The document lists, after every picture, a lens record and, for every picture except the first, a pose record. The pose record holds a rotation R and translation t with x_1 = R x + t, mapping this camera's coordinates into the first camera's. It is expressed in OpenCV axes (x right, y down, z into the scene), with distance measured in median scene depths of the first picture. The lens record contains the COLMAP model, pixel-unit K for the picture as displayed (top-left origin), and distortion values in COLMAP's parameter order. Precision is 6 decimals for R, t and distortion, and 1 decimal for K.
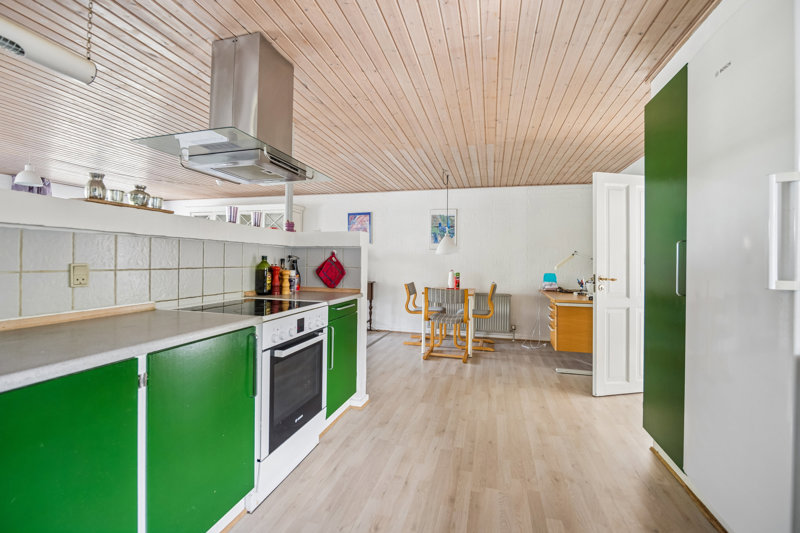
lens RADIAL K [[356.3, 0, 402.8], [0, 356.3, 262.7], [0, 0, 1]] dist [-0.000753, -0.000030]
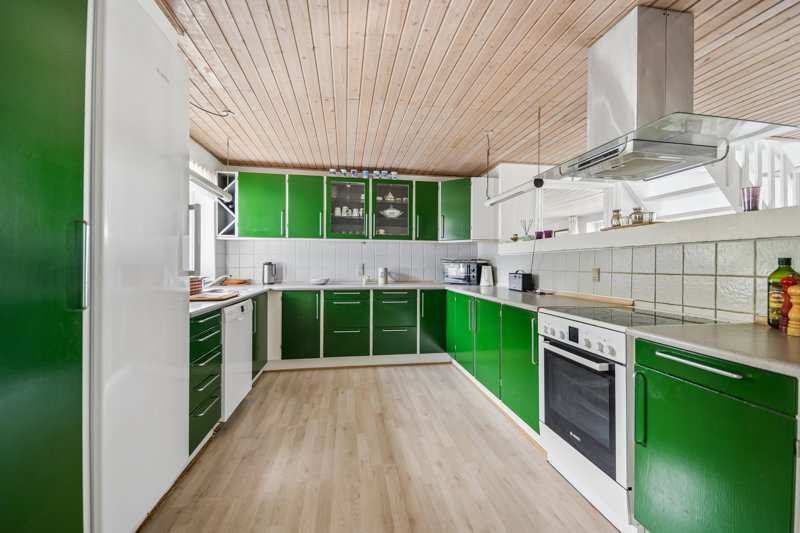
lens RADIAL K [[356.3, 0, 402.8], [0, 356.3, 262.7], [0, 0, 1]] dist [-0.000753, -0.000030]
pose [[-0.918106, -0.015979, -0.396012, 0.503717], [-0.014706, 0.999872, -0.006252, 0.001510], [0.396061, 0.000084, -0.918224, 1.723974]]
